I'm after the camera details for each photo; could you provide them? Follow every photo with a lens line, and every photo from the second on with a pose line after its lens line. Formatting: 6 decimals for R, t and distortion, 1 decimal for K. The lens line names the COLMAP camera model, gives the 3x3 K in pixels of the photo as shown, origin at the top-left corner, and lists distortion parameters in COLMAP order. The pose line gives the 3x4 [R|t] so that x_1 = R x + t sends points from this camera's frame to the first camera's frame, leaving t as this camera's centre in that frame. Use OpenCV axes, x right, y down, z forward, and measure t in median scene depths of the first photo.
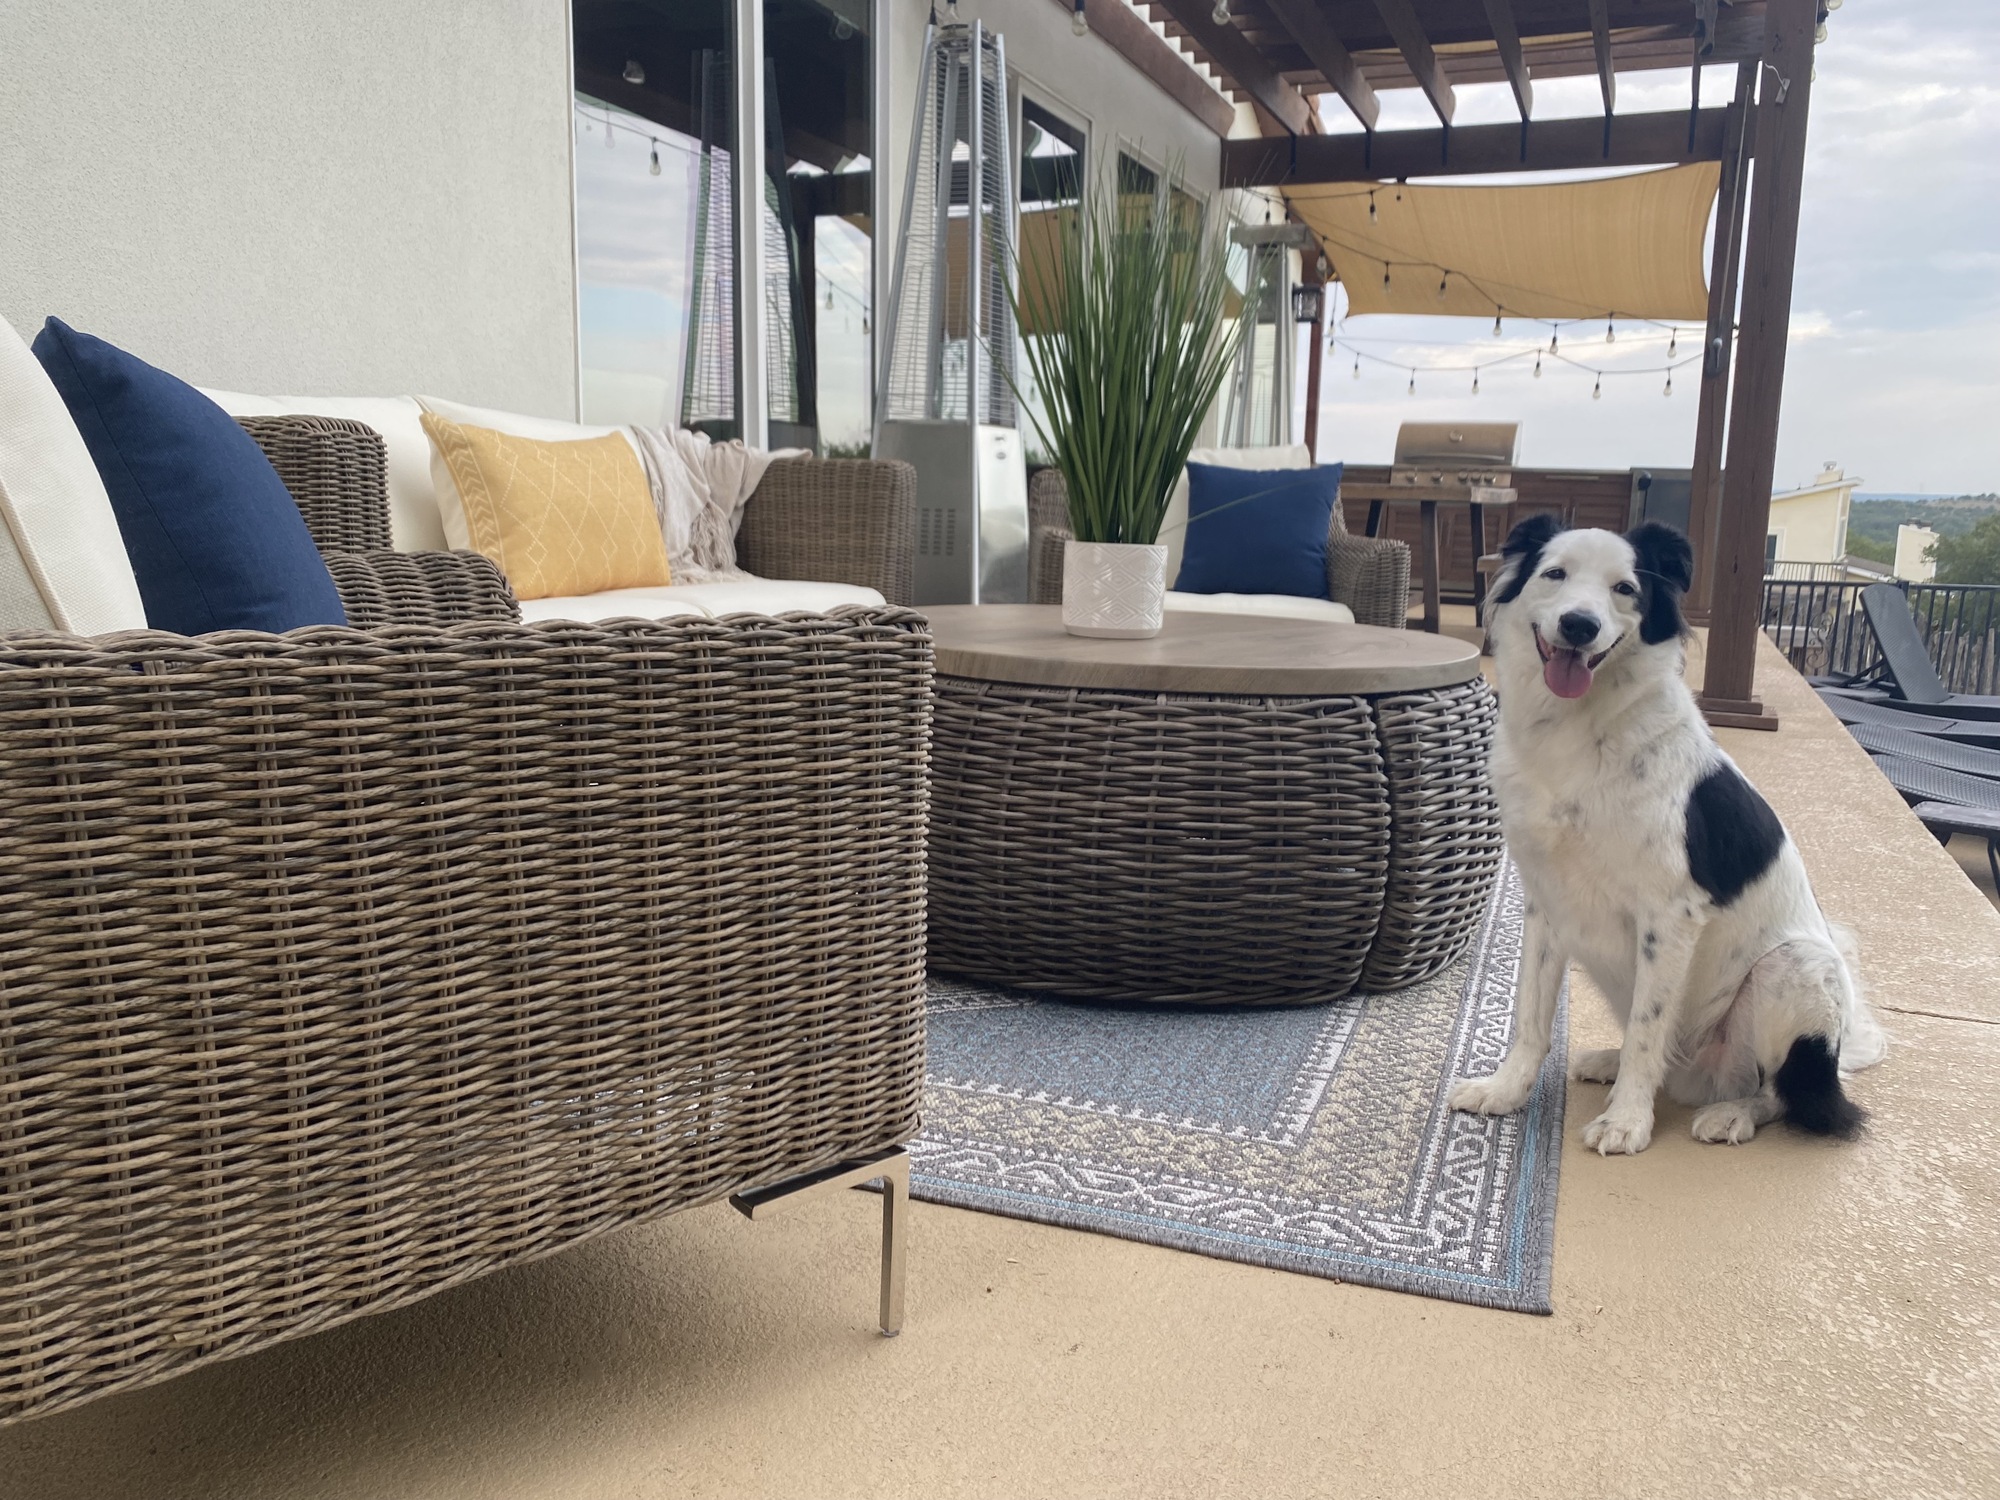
lens RADIAL K [[1539.2, 0, 1000.0], [0, 1539.2, 750.0], [0, 0, 1]] dist [0.091199, -0.104930]
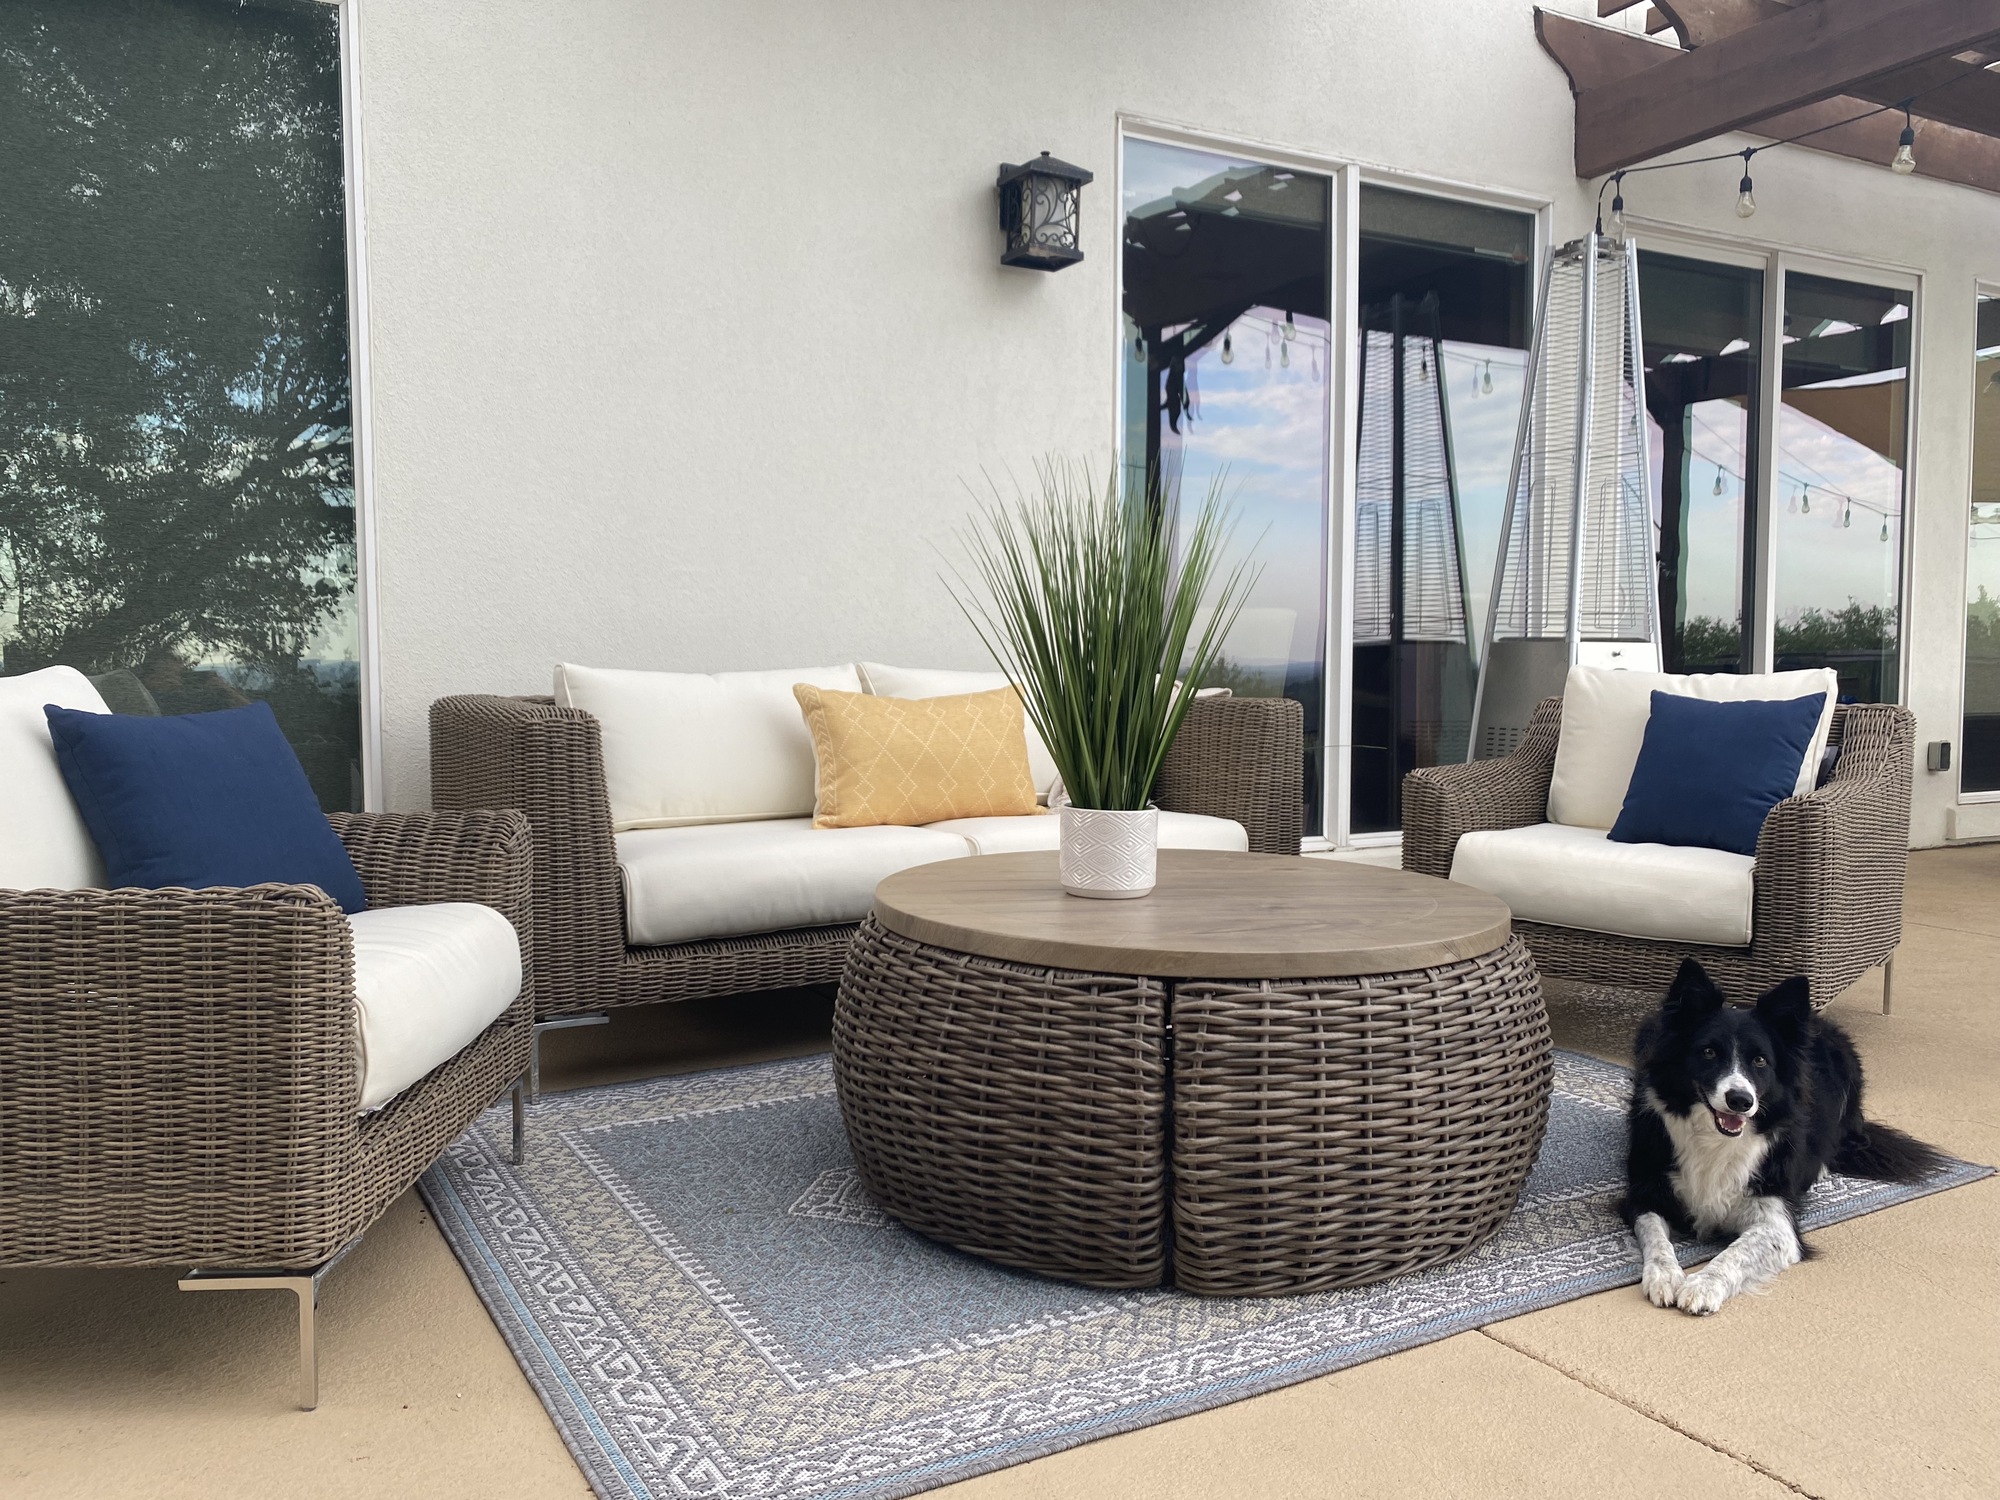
lens RADIAL K [[1539.2, 0, 1000.0], [0, 1539.2, 750.0], [0, 0, 1]] dist [0.091199, -0.104930]
pose [[0.765377, 0.015718, -0.643390, 0.783723], [-0.088100, 0.992850, -0.080547, -0.090806], [0.637524, 0.118331, 0.761289, 0.162253]]
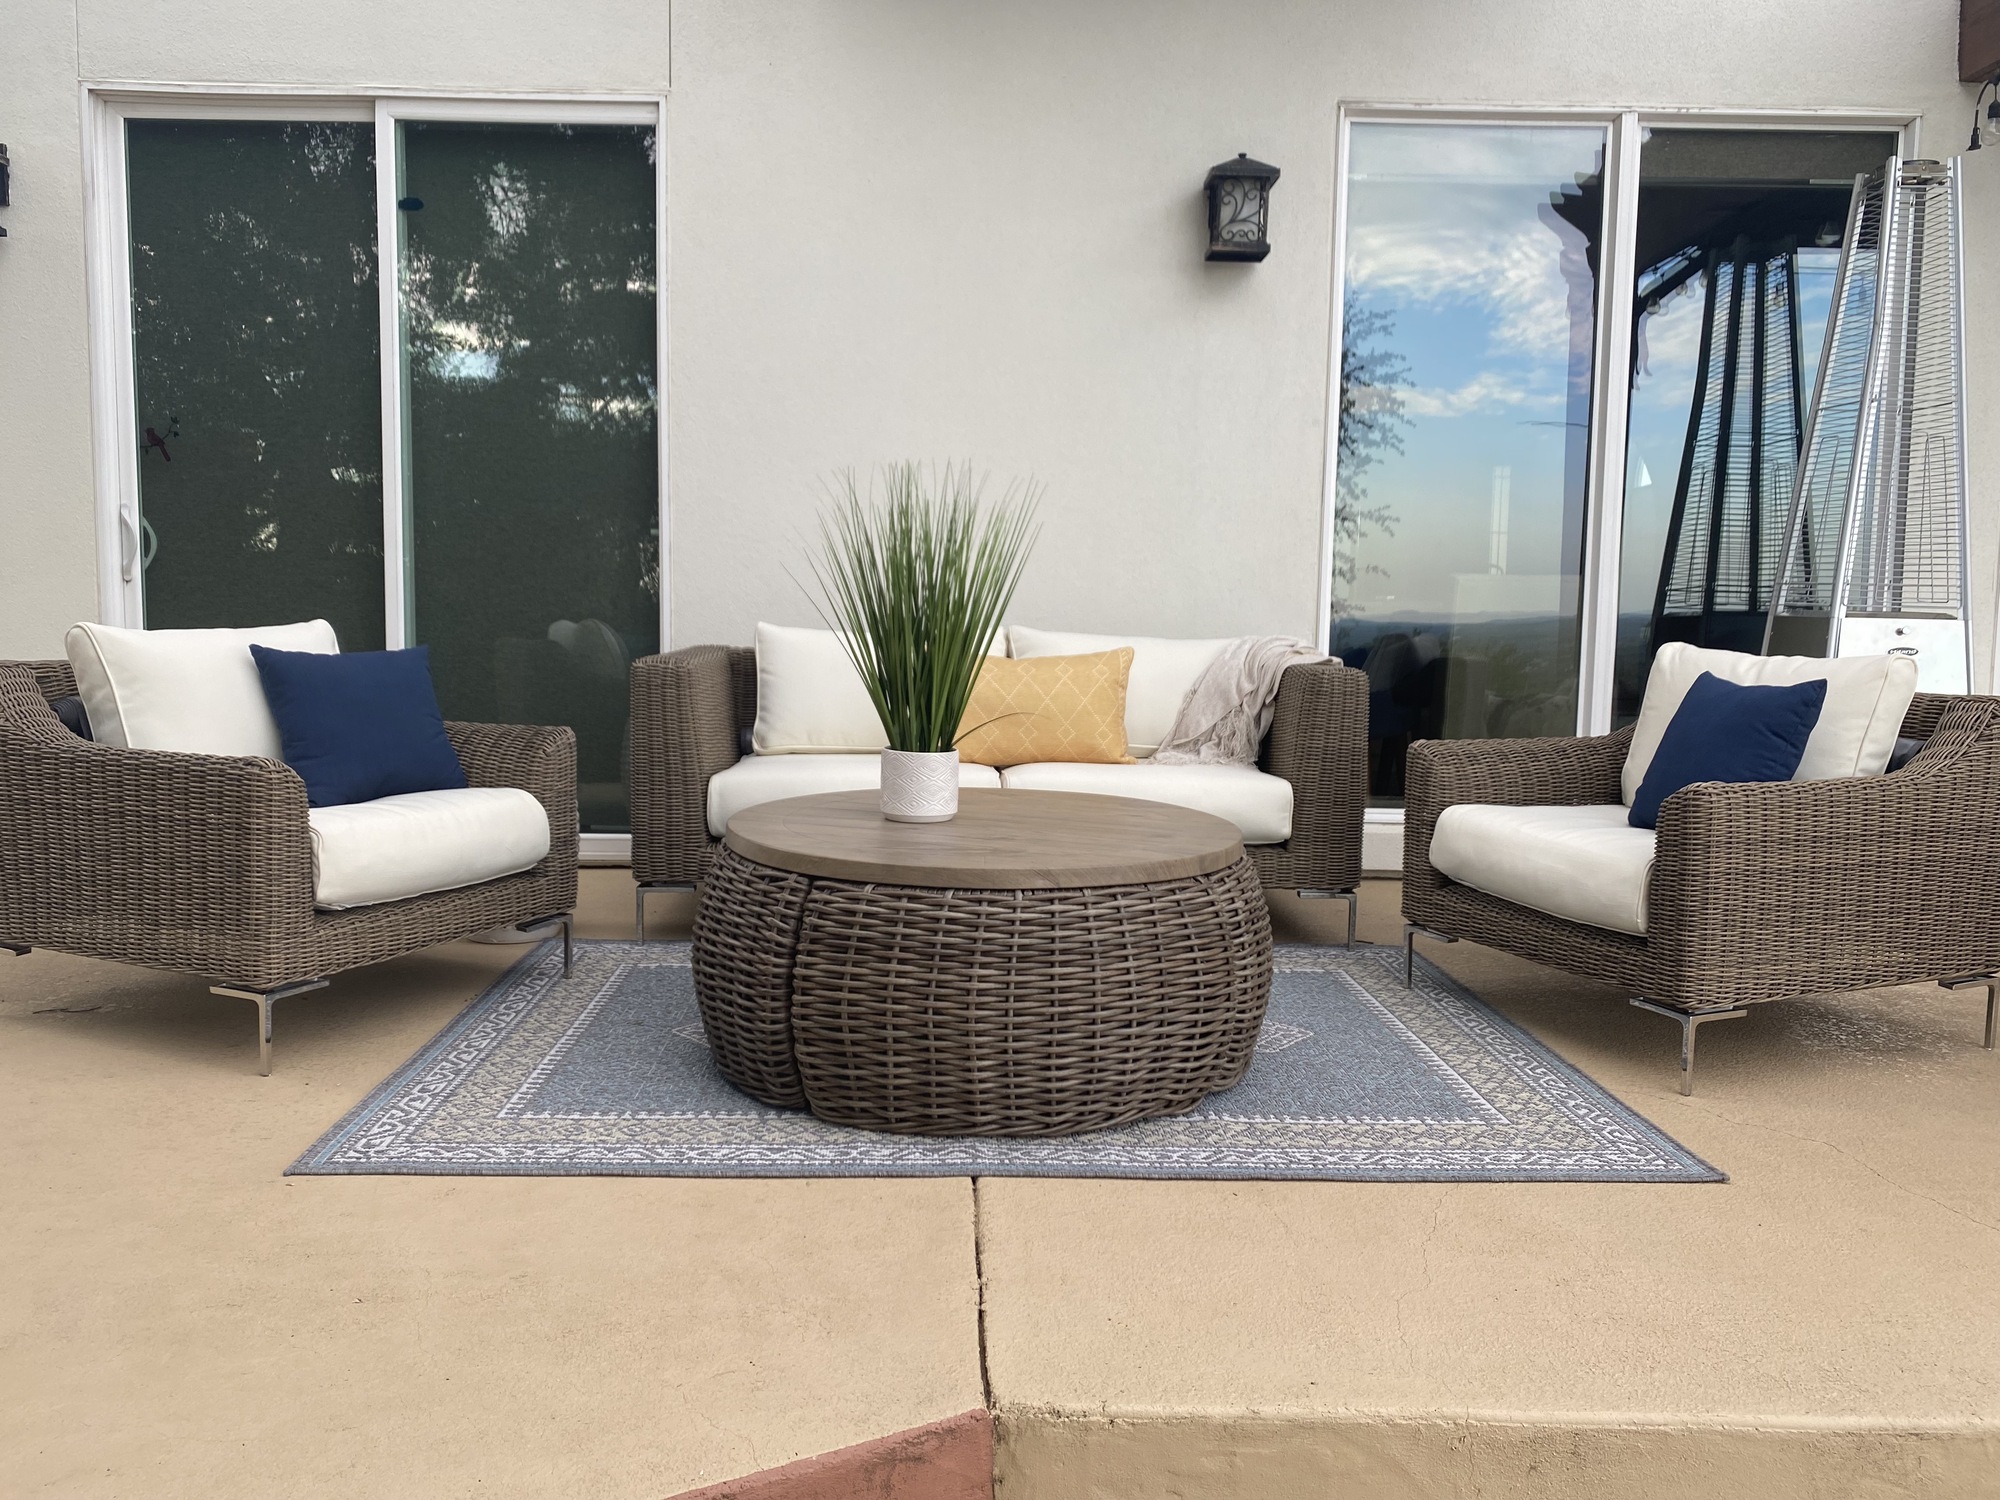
lens RADIAL K [[1561.5, 0, 990.5], [0, 1561.5, 718.5], [0, 0, 1]] dist [0.095032, -0.084505]
pose [[0.378592, 0.052604, -0.924068, 1.489635], [-0.159296, 0.987189, -0.009066, -0.176249], [0.911753, 0.150633, 0.382122, 0.612078]]
